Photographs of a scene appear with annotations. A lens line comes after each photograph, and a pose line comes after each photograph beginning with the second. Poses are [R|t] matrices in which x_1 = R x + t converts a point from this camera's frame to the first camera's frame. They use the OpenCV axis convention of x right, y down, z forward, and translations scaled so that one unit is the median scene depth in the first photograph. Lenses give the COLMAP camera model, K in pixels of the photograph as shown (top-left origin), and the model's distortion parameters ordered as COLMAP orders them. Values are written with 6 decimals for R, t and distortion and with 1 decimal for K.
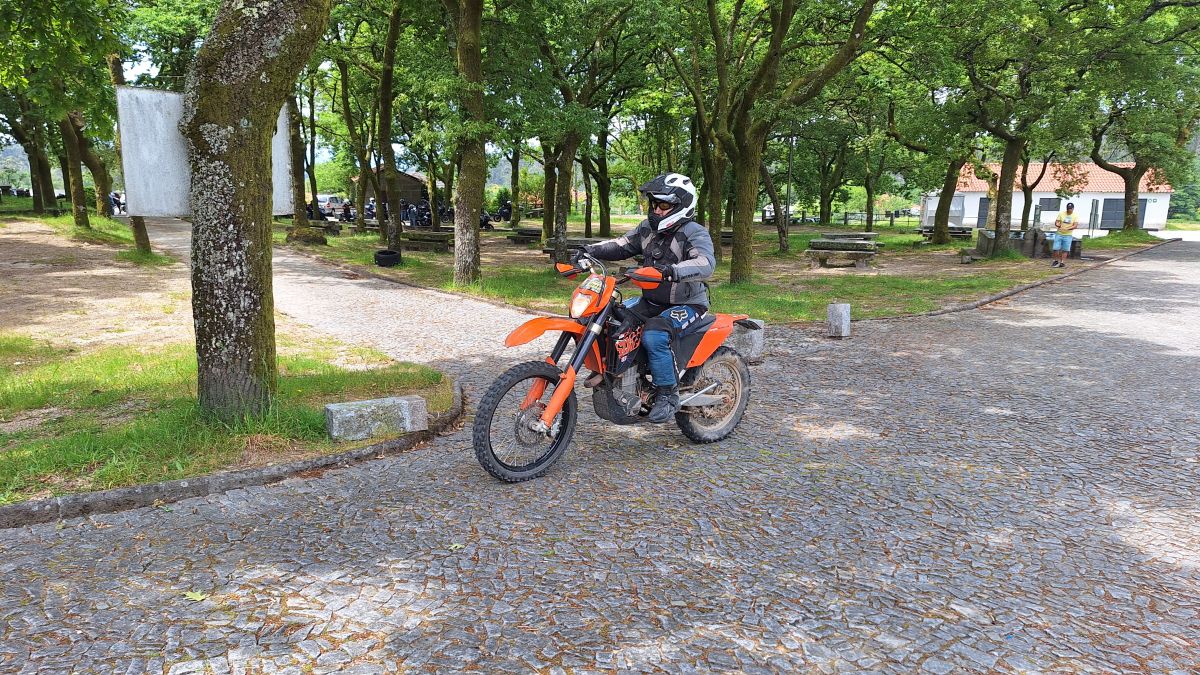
lens RADIAL K [[815.1, 0, 600.0], [0, 815.1, 337.5], [0, 0, 1]] dist [0.036647, -0.033916]
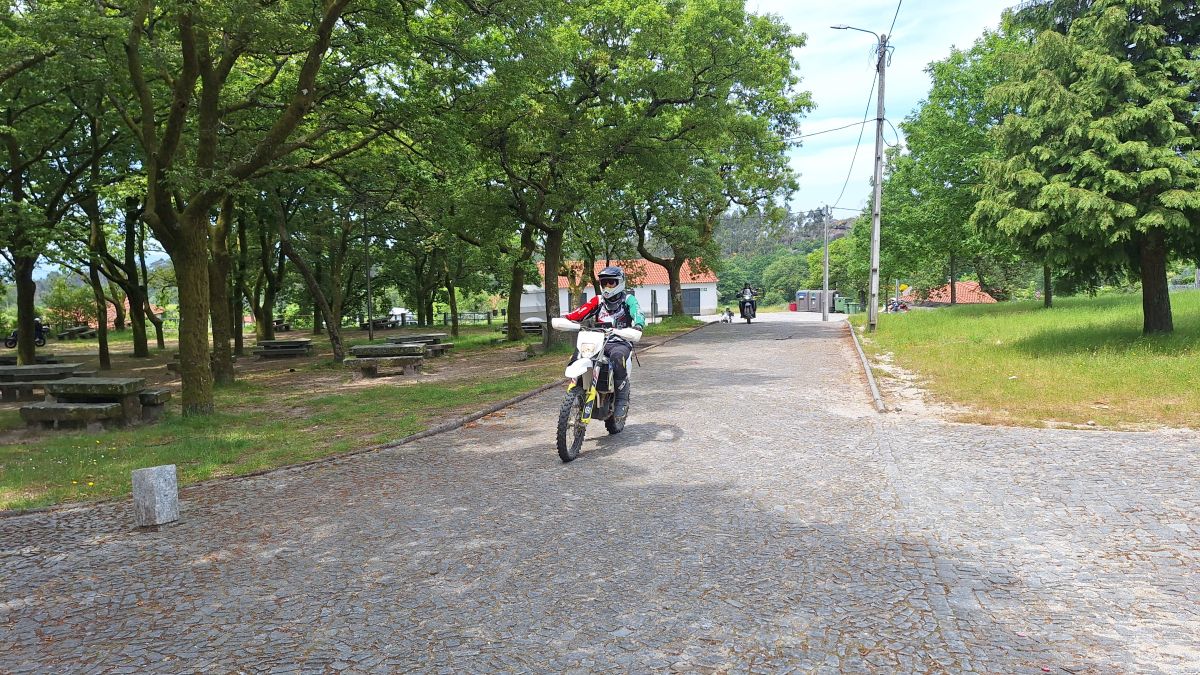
lens RADIAL K [[810.2, 0, 600.0], [0, 810.2, 337.5], [0, 0, 1]] dist [0.138416, -0.000518]
pose [[0.901943, -0.066764, 0.426663, 0.291293], [0.119767, 0.987894, -0.098596, -0.031474], [-0.414915, 0.140028, 0.899020, 0.275956]]
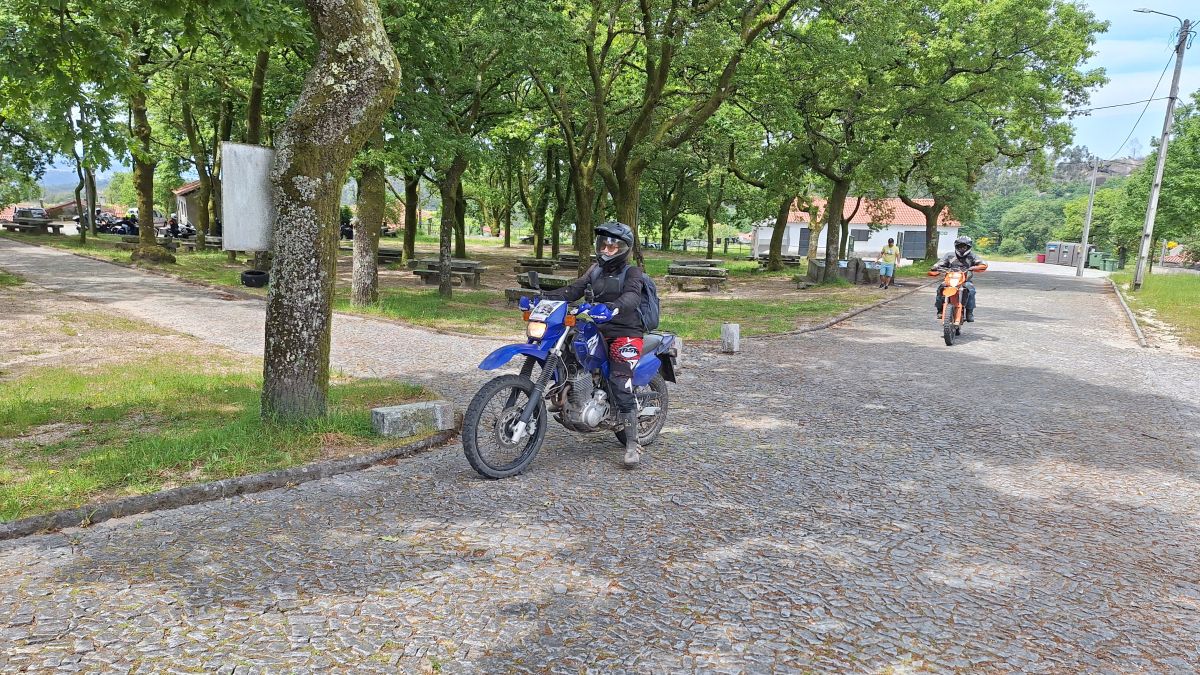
lens RADIAL K [[820.4, 0, 595.8], [0, 820.4, 340.8], [0, 0, 1]] dist [0.054624, -0.037796]
pose [[0.980906, -0.005523, 0.194404, -0.112901], [0.009900, 0.999719, -0.021552, 0.005586], [-0.194230, 0.023065, 0.980685, -0.109340]]
